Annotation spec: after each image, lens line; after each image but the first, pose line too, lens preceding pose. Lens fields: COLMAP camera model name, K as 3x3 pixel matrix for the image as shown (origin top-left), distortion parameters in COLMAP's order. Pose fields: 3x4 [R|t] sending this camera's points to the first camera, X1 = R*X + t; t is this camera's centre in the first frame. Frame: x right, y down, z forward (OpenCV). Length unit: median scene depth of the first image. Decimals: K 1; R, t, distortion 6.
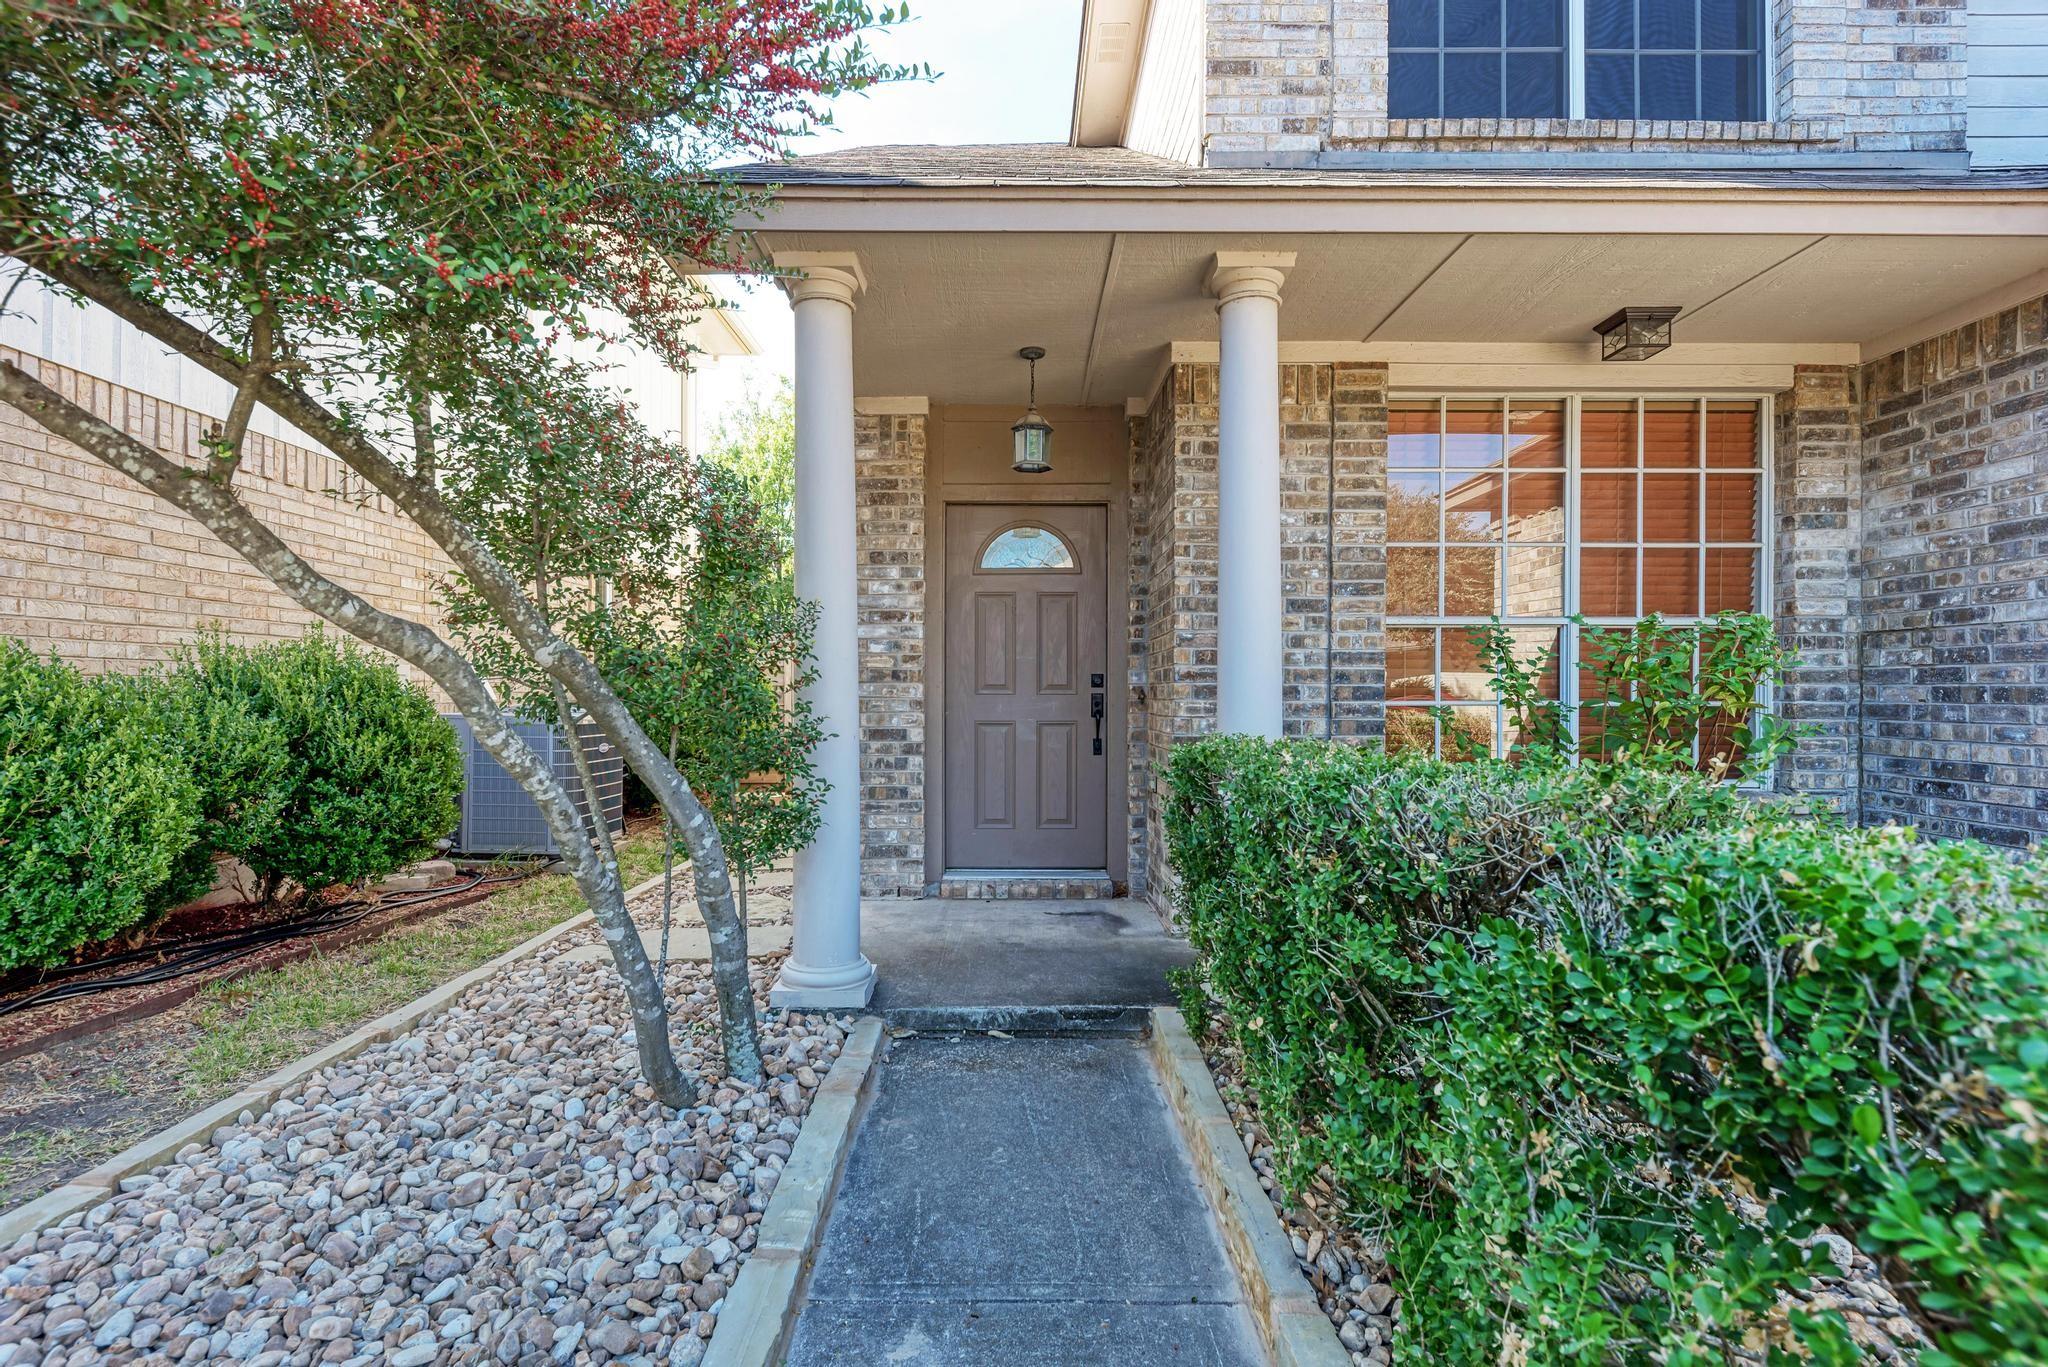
lens RADIAL K [[991.0, 0, 1024.0], [0, 991.0, 683.5], [0, 0, 1]] dist [0.012798, 0.000016]
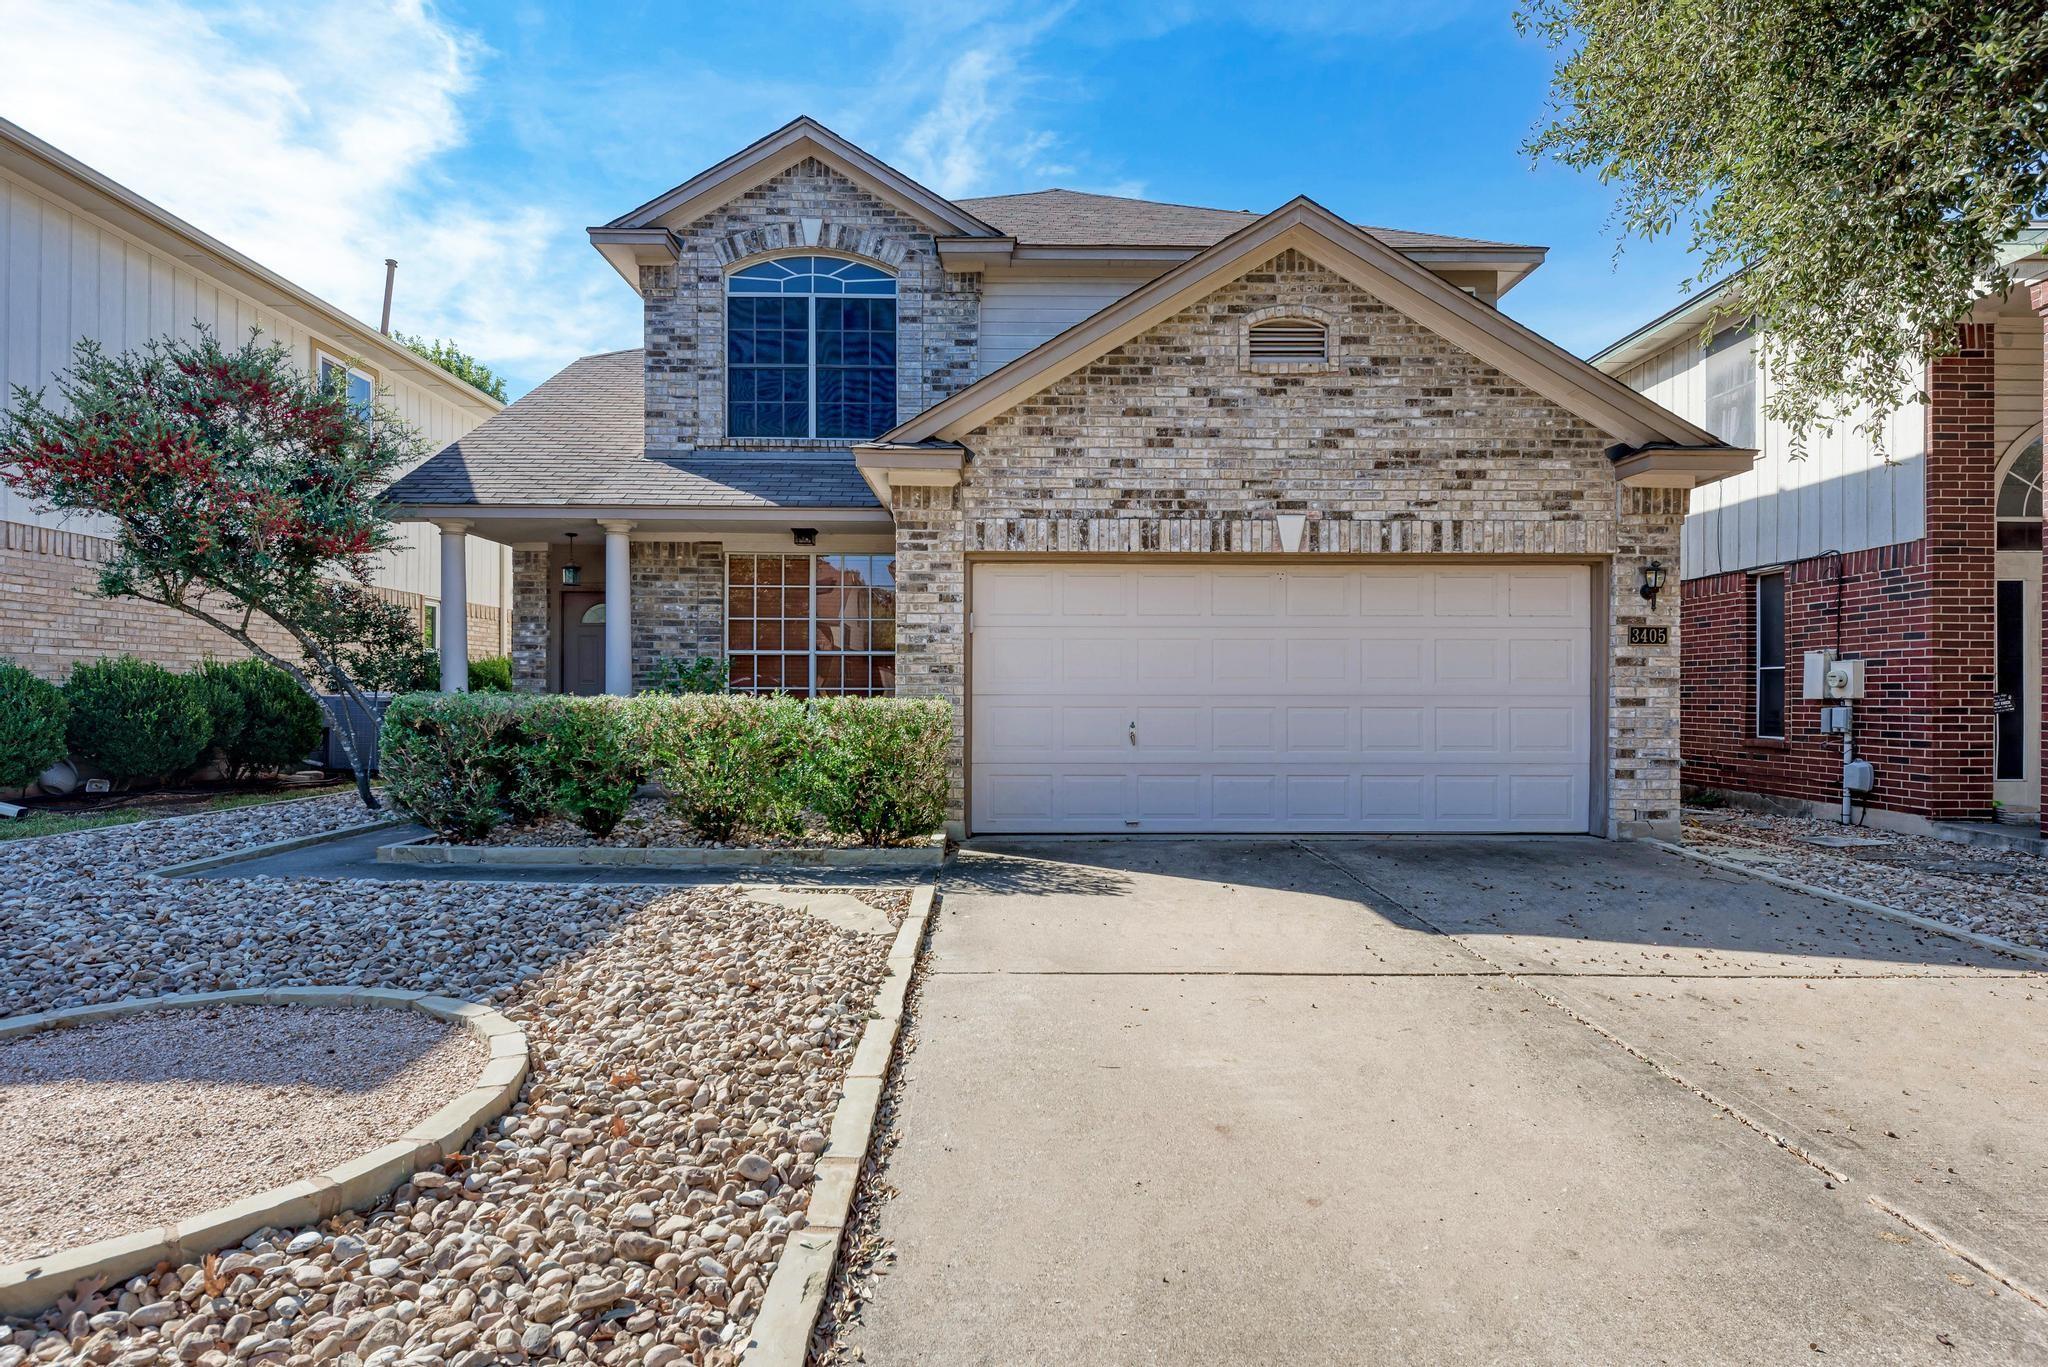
lens RADIAL K [[1099.2, 0, 1027.2], [0, 1099.2, 679.7], [0, 0, 1]] dist [0.004173, 0.000160]
pose [[0.999940, 0.002926, 0.010560, 1.051123], [-0.002882, 0.999987, -0.004172, 0.008778], [-0.010572, 0.004141, 0.999936, -1.571941]]
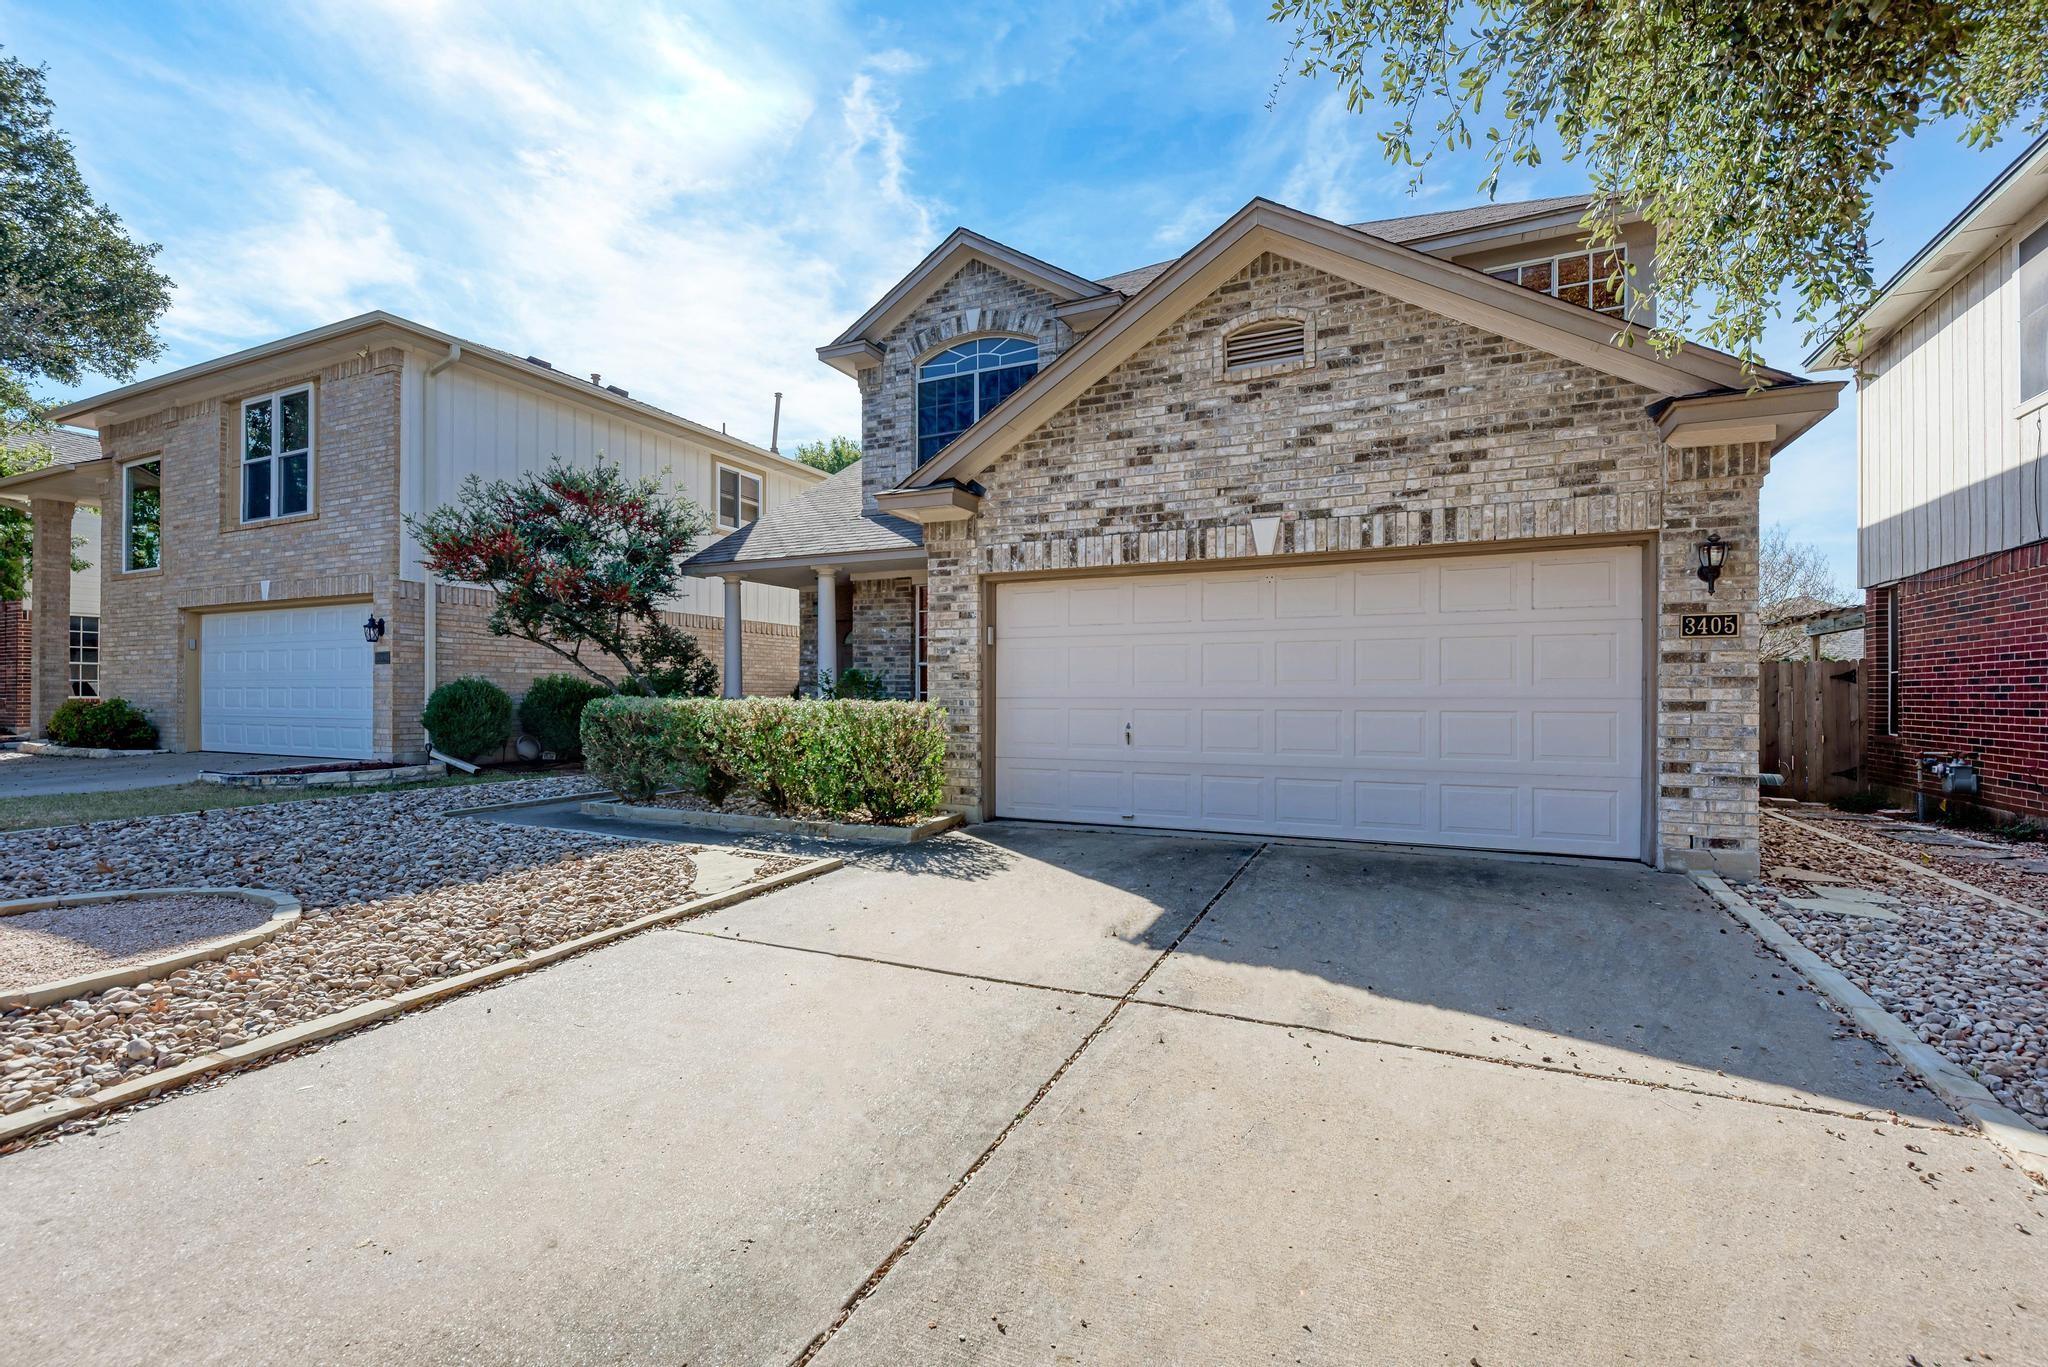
lens RADIAL K [[907.0, 0, 1024.0], [0, 907.0, 683.5], [0, 0, 1]] dist [0.001663, 0.000226]
pose [[0.899027, -0.004613, -0.437870, 1.837784], [0.002737, 0.999984, -0.004915, 0.007959], [0.437886, 0.003220, 0.899025, -1.270237]]
